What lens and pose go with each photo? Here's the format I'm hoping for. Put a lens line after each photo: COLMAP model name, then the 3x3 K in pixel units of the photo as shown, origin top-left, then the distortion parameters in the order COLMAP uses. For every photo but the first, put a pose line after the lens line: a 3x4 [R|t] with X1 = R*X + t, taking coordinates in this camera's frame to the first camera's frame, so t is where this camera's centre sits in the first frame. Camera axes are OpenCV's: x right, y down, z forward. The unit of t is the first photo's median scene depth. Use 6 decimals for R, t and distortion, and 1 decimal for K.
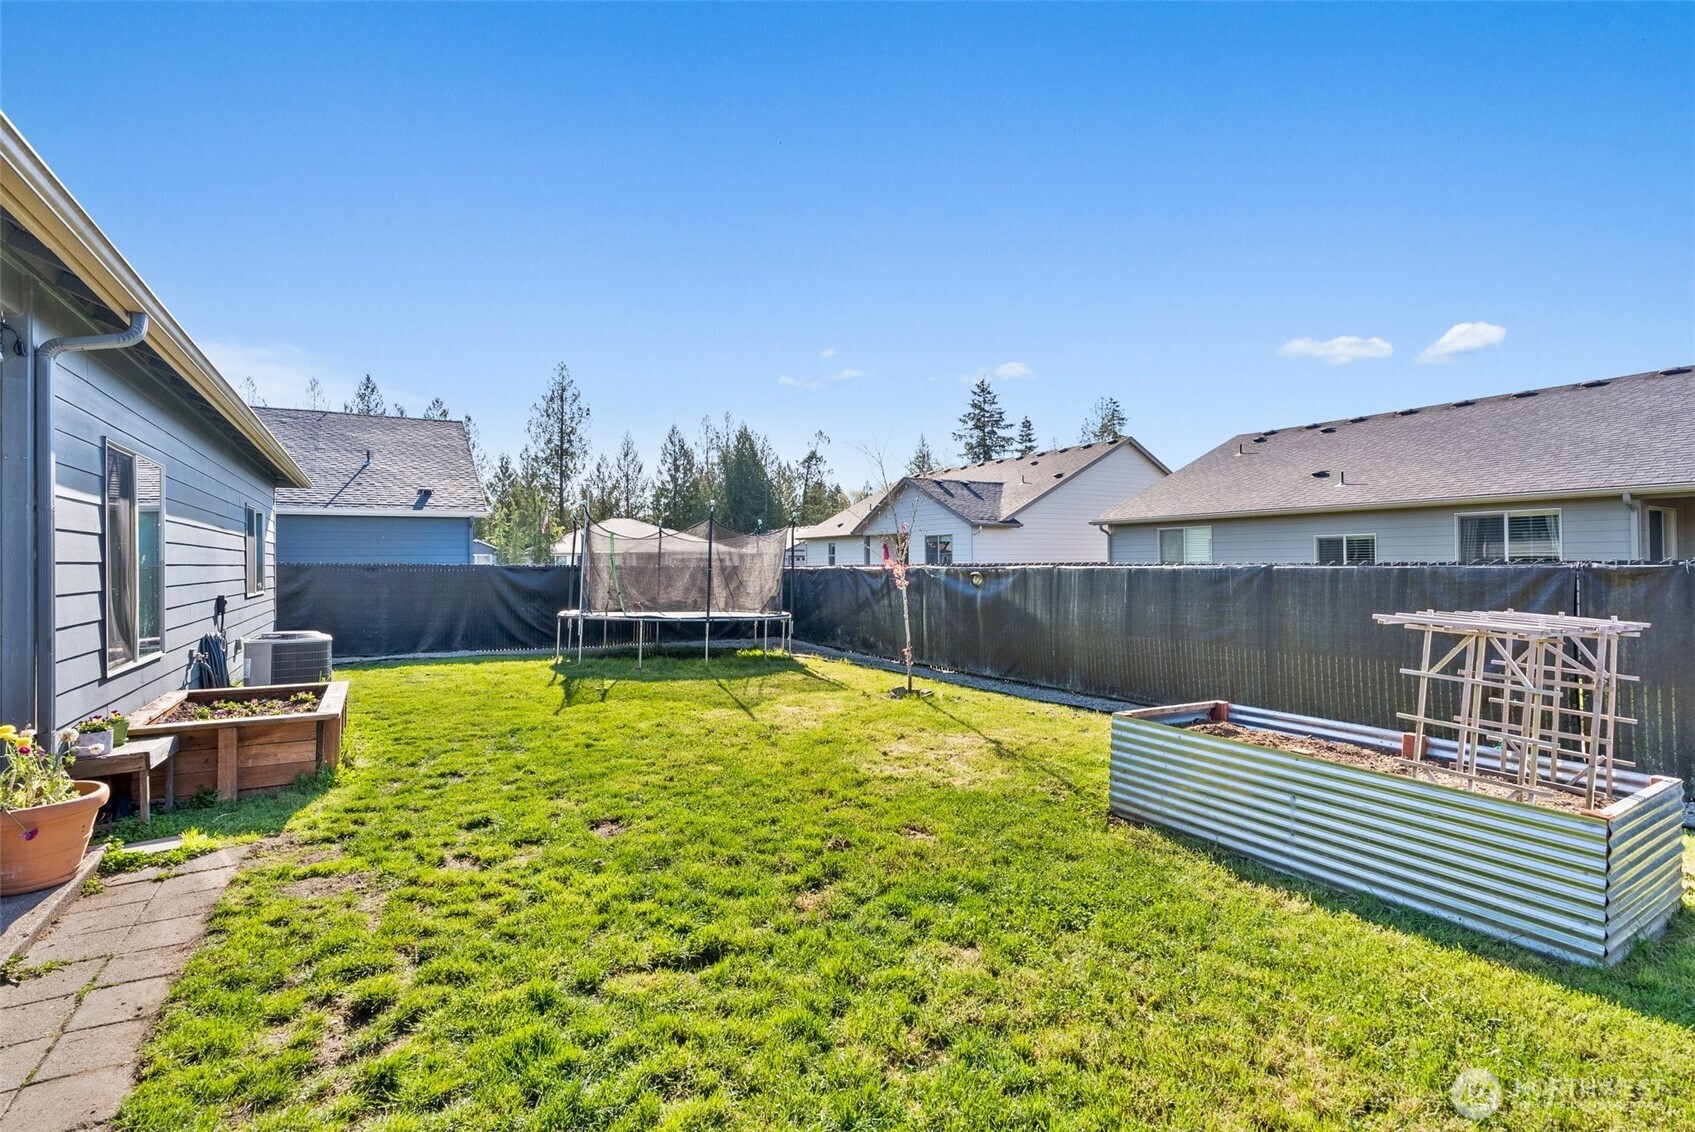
lens RADIAL K [[761.9, 0, 847.5], [0, 761.9, 566.0], [0, 0, 1]] dist [-0.000262, -0.000048]
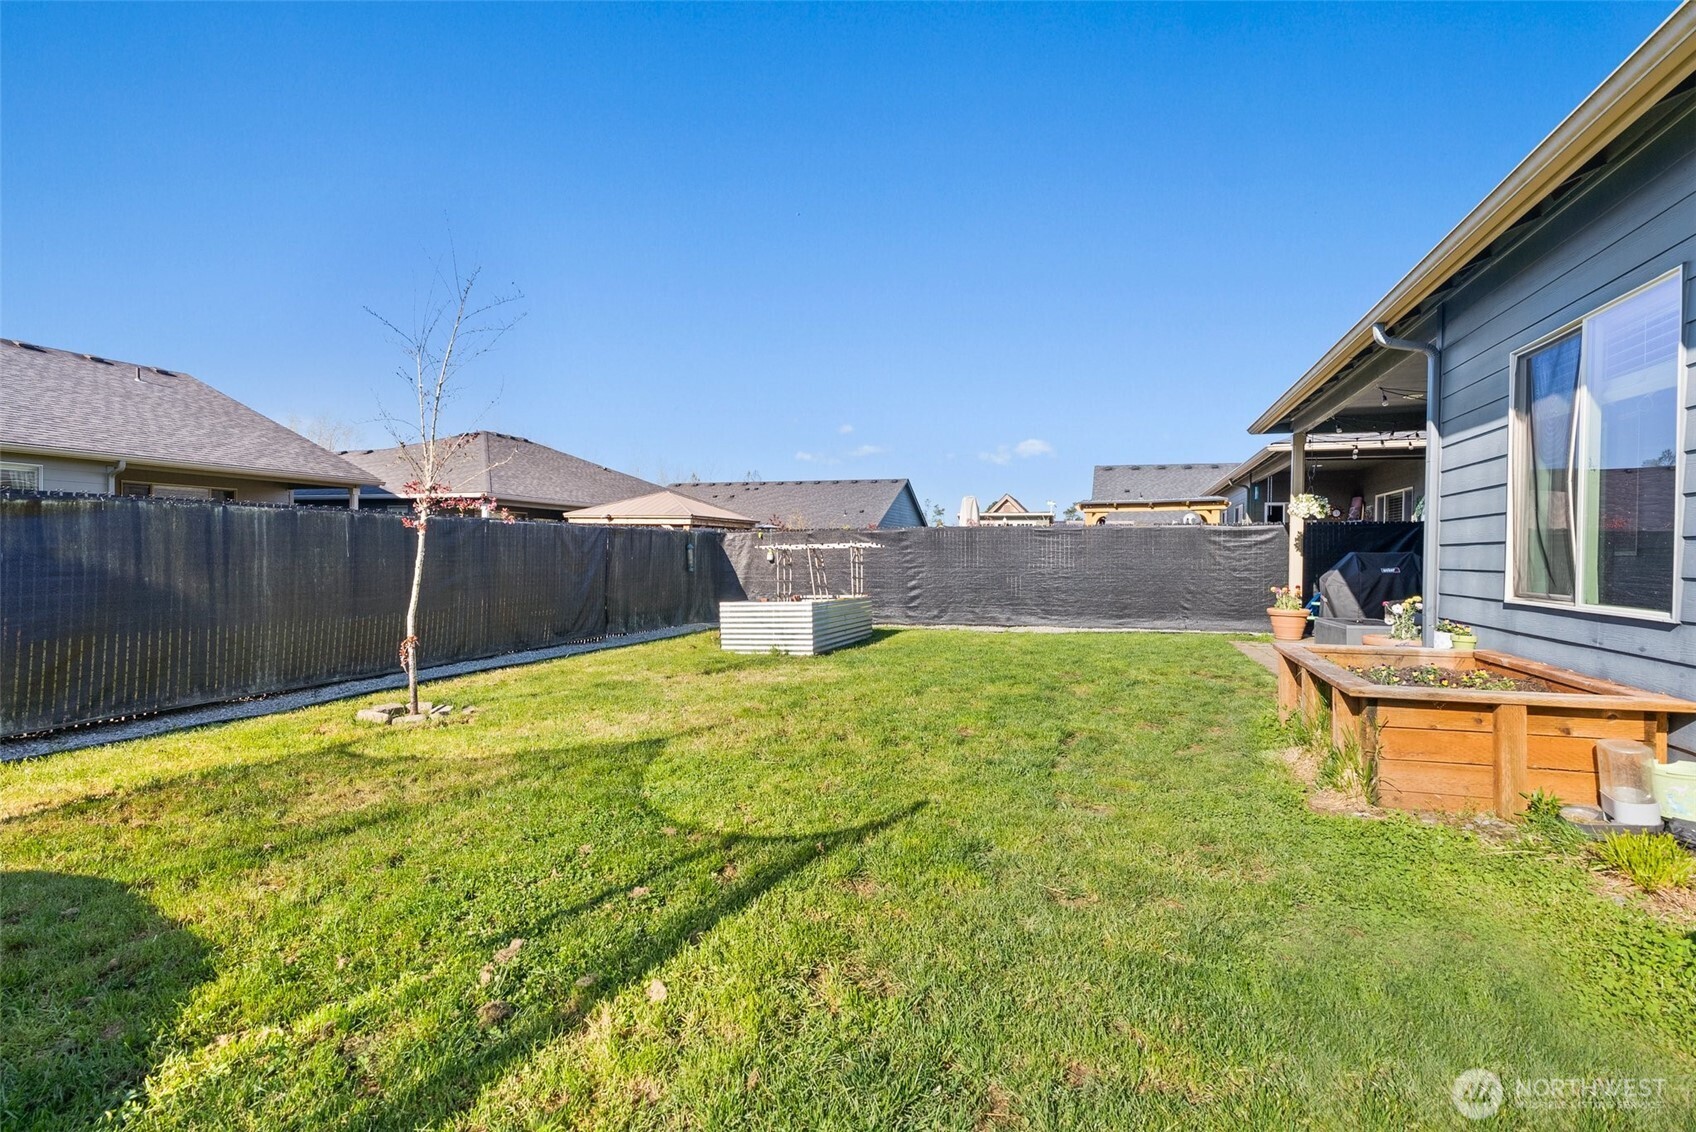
lens RADIAL K [[780.3, 0, 867.1], [0, 780.3, 555.4], [0, 0, 1]] dist [0.000742, -0.000058]
pose [[-0.653811, -0.001128, 0.756657, -1.003842], [-0.003386, 0.999993, -0.001435, 0.076377], [-0.756650, -0.003500, -0.653810, 1.899269]]
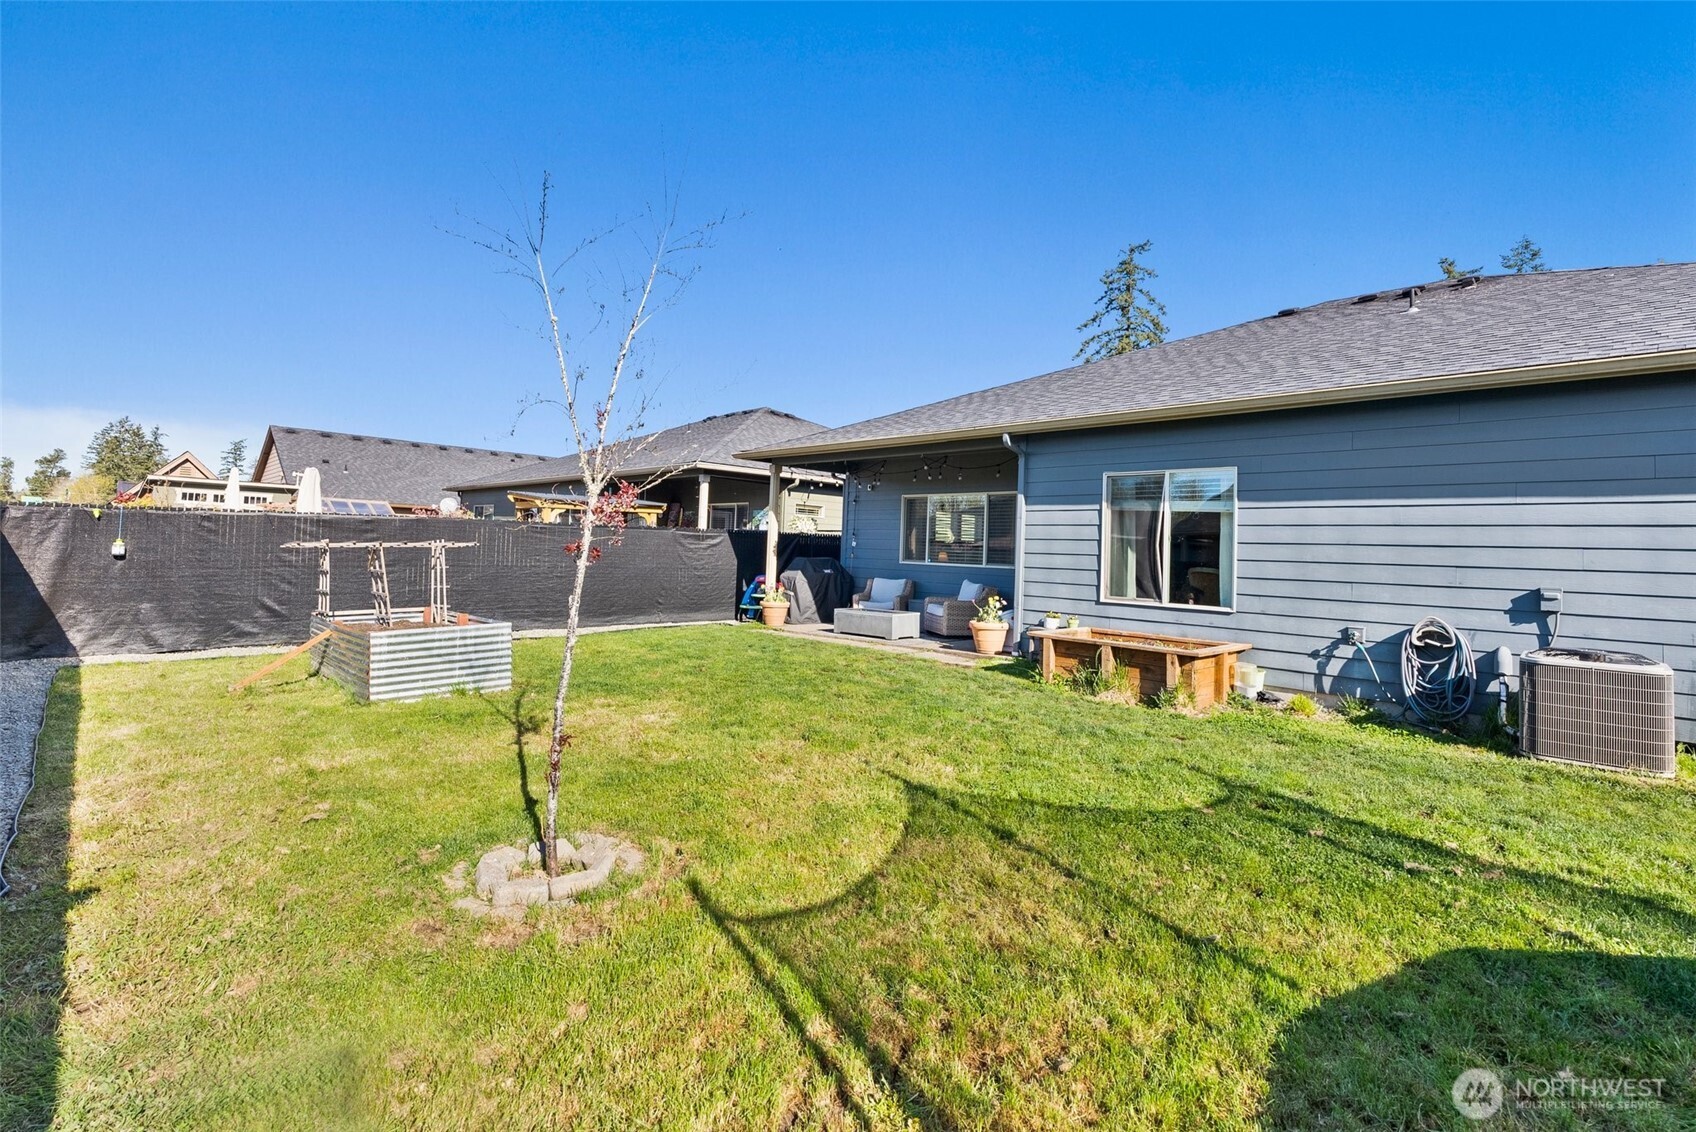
lens RADIAL K [[780.3, 0, 867.1], [0, 780.3, 555.4], [0, 0, 1]] dist [0.000742, -0.000058]
pose [[-0.973462, -0.031818, -0.226628, 0.023591], [-0.033671, 0.999424, 0.004313, 0.036514], [0.226360, 0.011829, -0.973972, 2.302340]]
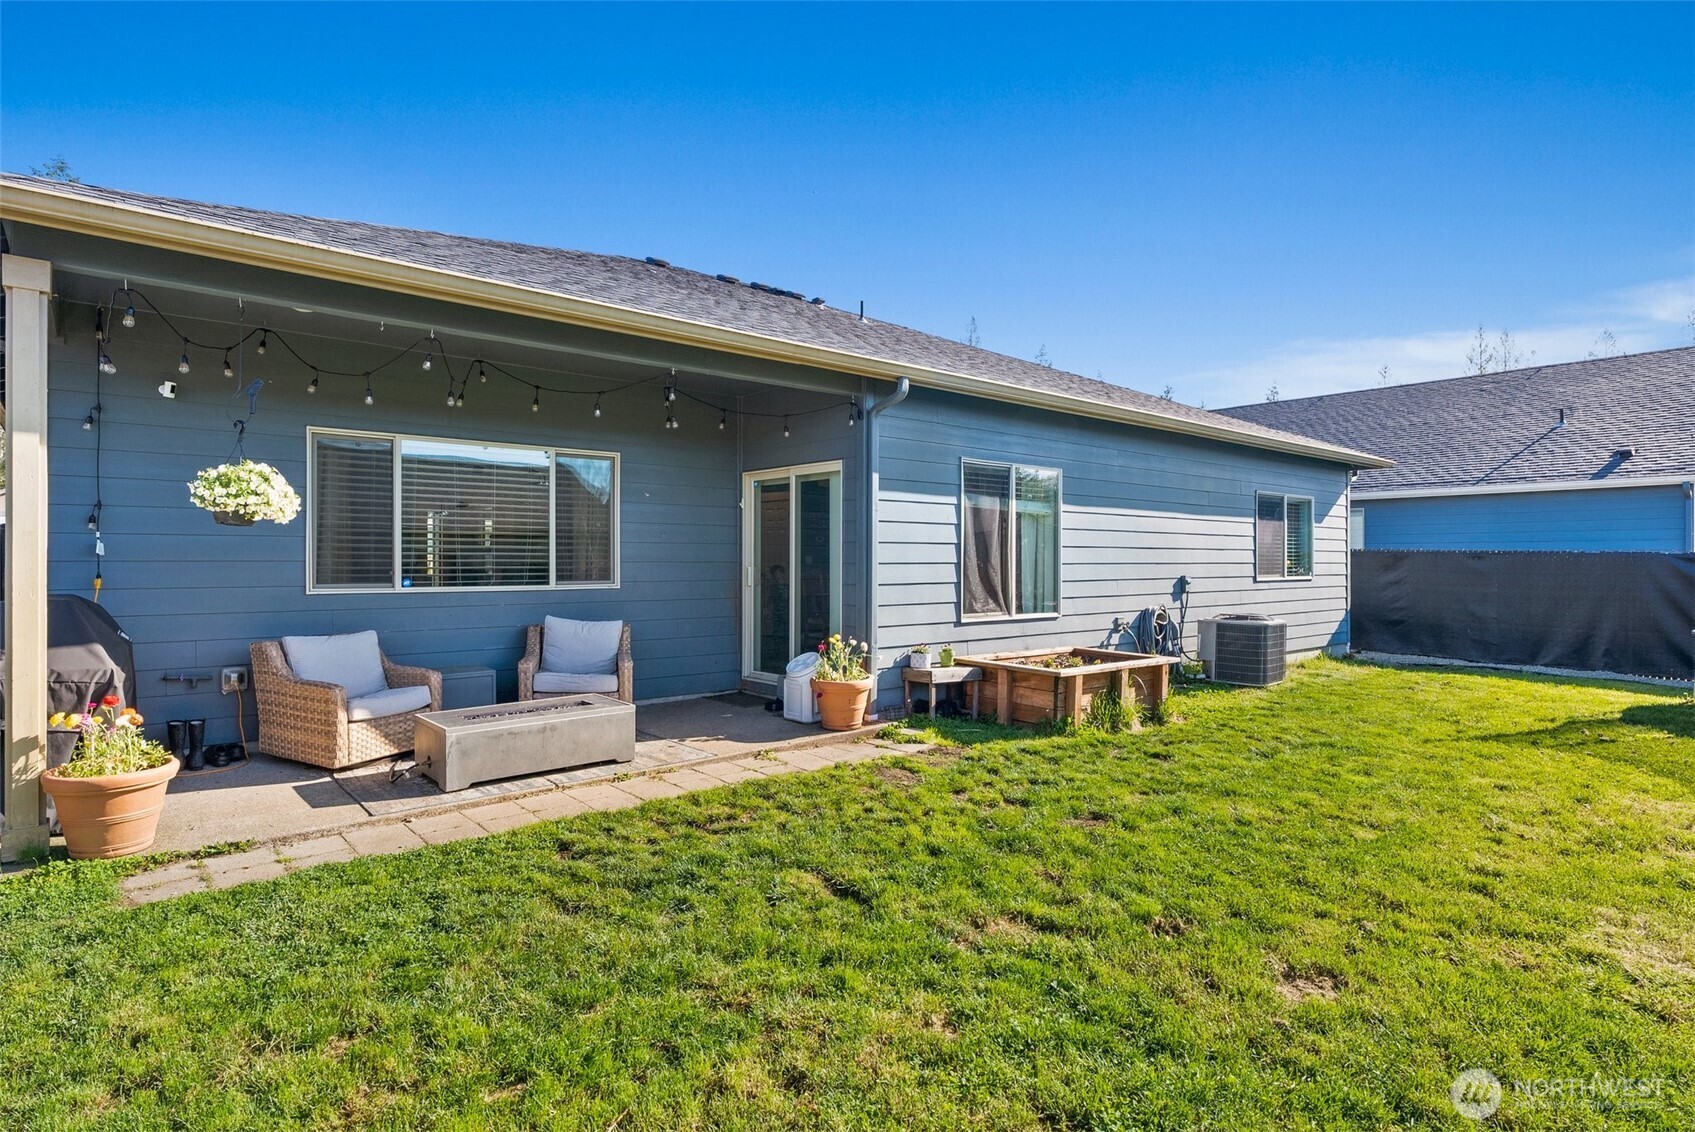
lens RADIAL K [[892.4, 0, 847.5], [0, 892.4, 566.0], [0, 0, 1]] dist [0.000555, 0.000307]
pose [[0.159982, 0.014014, -0.987020, 0.576583], [-0.006368, 0.999893, 0.013165, 0.013854], [0.987099, 0.004179, 0.160054, 0.425964]]
